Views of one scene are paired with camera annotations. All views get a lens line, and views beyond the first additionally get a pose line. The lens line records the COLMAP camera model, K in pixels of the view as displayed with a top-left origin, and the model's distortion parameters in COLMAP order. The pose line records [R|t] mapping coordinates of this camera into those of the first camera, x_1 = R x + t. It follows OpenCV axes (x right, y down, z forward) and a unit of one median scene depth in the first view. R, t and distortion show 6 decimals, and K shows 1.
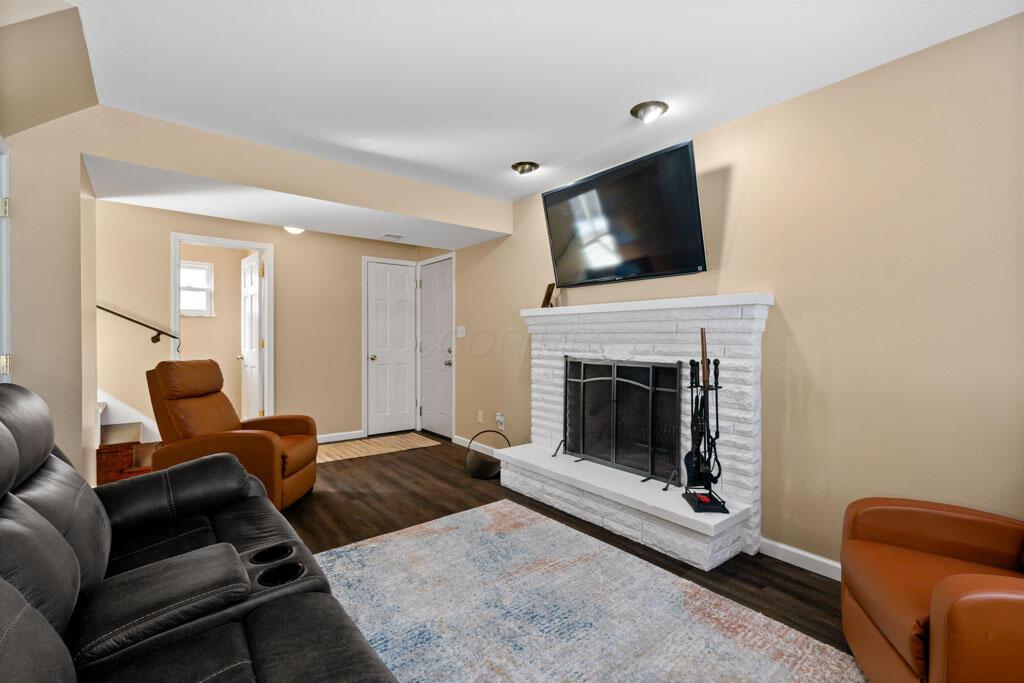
lens RADIAL K [[463.8, 0, 511.9], [0, 463.8, 340.3], [0, 0, 1]] dist [0.005151, 0.000437]
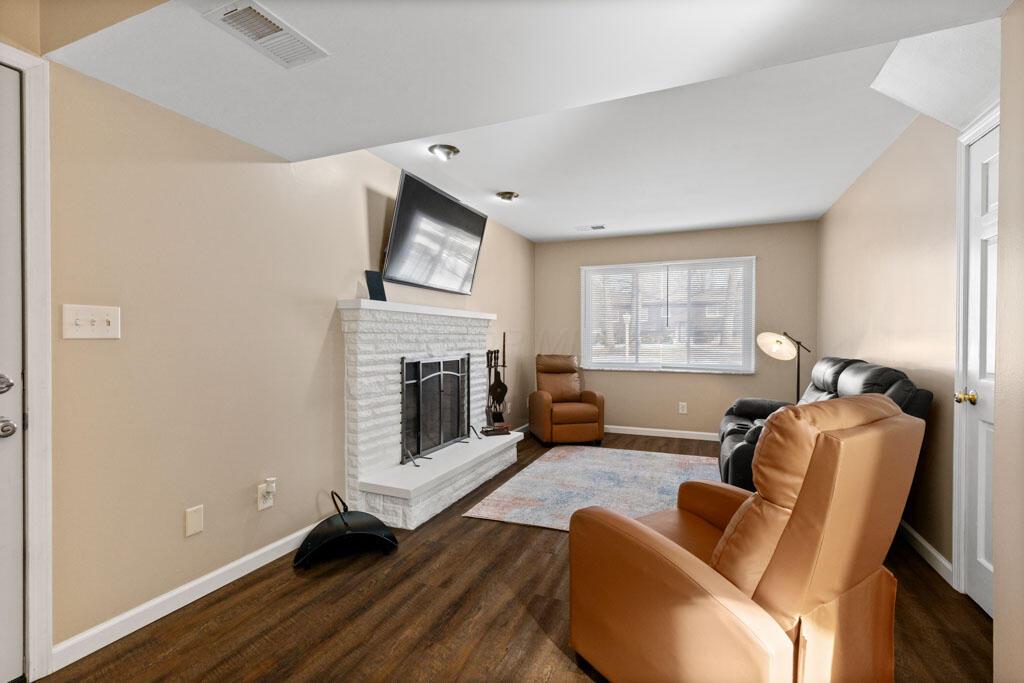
lens RADIAL K [[463.8, 0, 511.0], [0, 463.8, 340.9], [0, 0, 1]] dist [0.005151, 0.000437]
pose [[-0.488093, -0.006118, 0.872770, -0.798894], [0.007077, 0.999915, 0.010967, -0.008360], [-0.872763, 0.011530, -0.488008, 1.274209]]
